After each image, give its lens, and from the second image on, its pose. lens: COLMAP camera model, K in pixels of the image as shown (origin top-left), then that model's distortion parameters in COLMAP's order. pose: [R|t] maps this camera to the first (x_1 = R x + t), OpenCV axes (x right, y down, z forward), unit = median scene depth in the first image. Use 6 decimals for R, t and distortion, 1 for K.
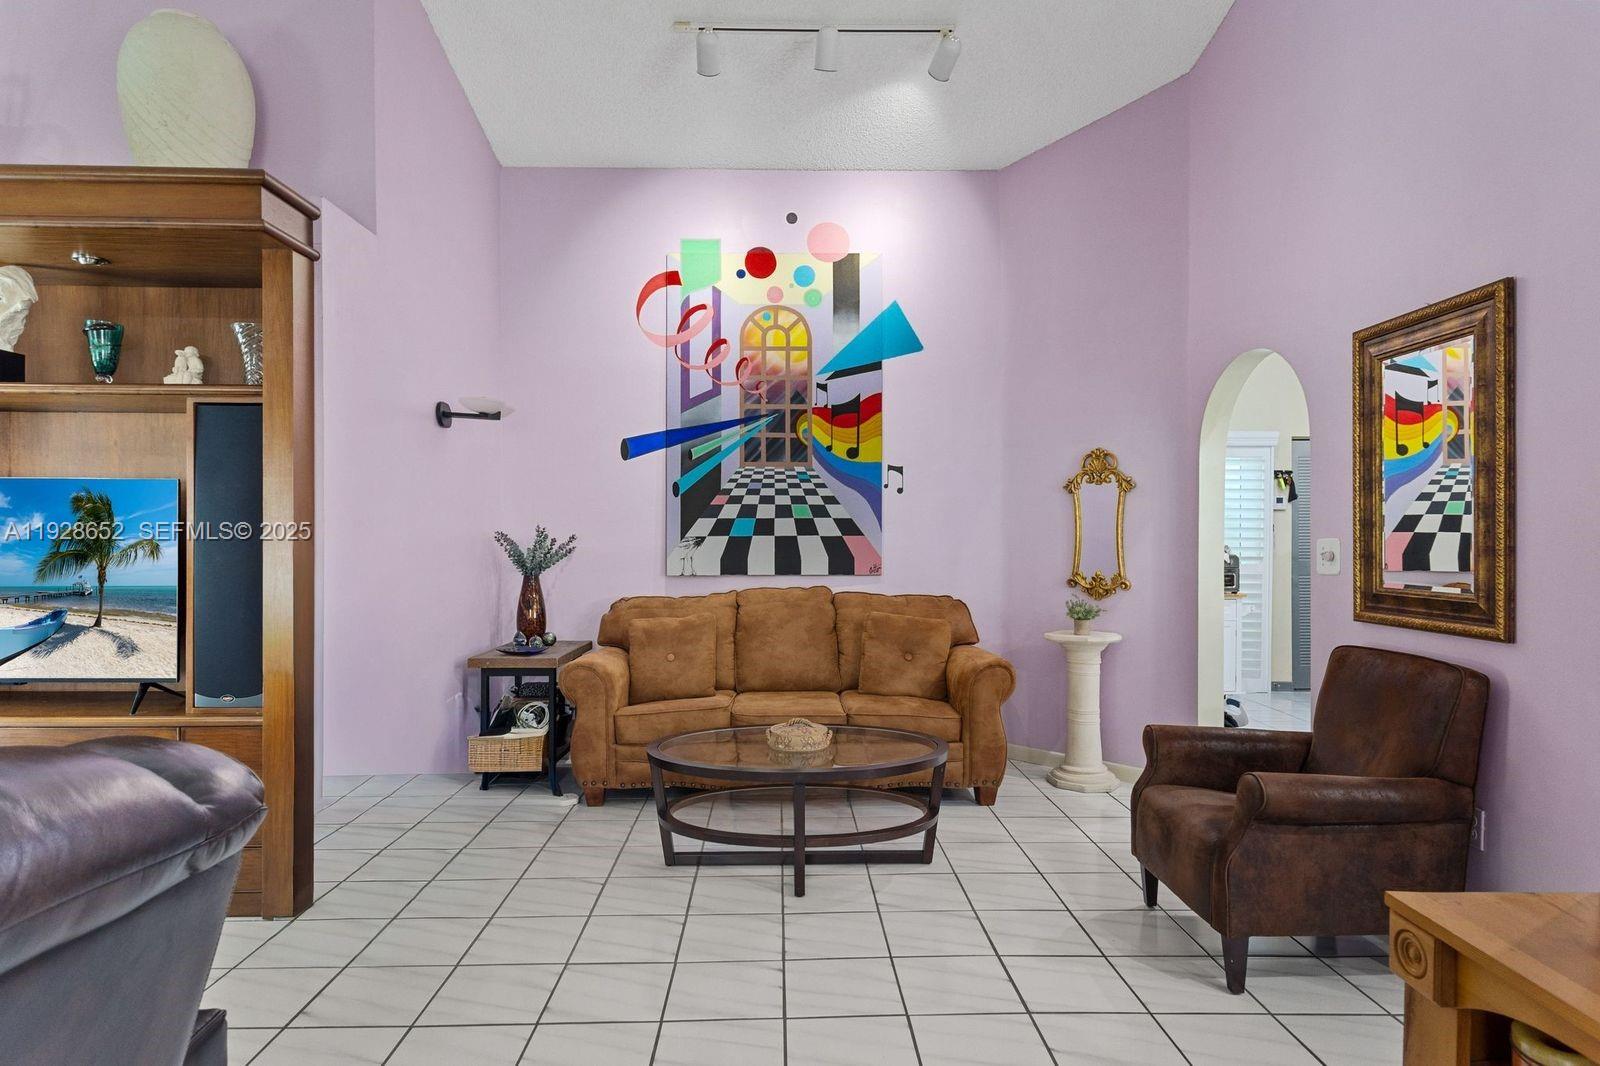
lens RADIAL K [[884.0, 0, 794.3], [0, 884.0, 534.8], [0, 0, 1]] dist [-0.024374, -0.002371]
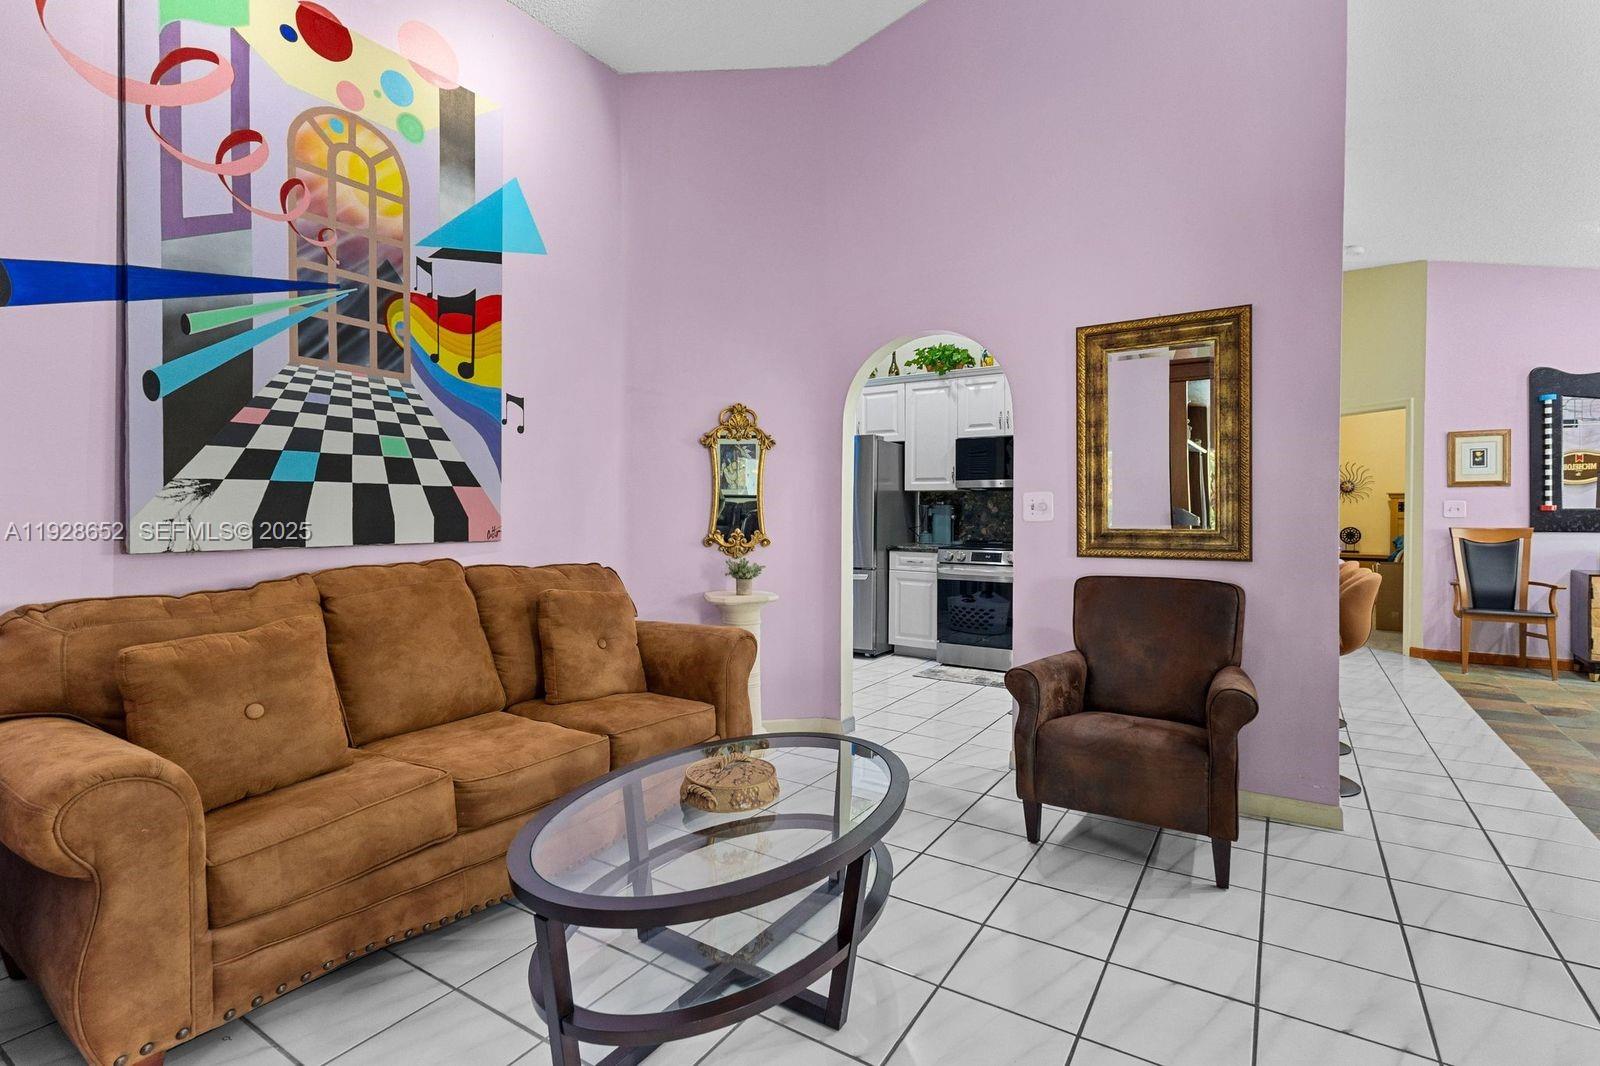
lens RADIAL K [[748.3, 0, 816.6], [0, 748.3, 513.5], [0, 0, 1]] dist [-0.000922, 0.000389]
pose [[0.554476, 0.000995, 0.832199, -0.279534], [-0.002396, 0.999997, 0.000400, 0.021790], [-0.832196, -0.002216, 0.554477, 0.434211]]
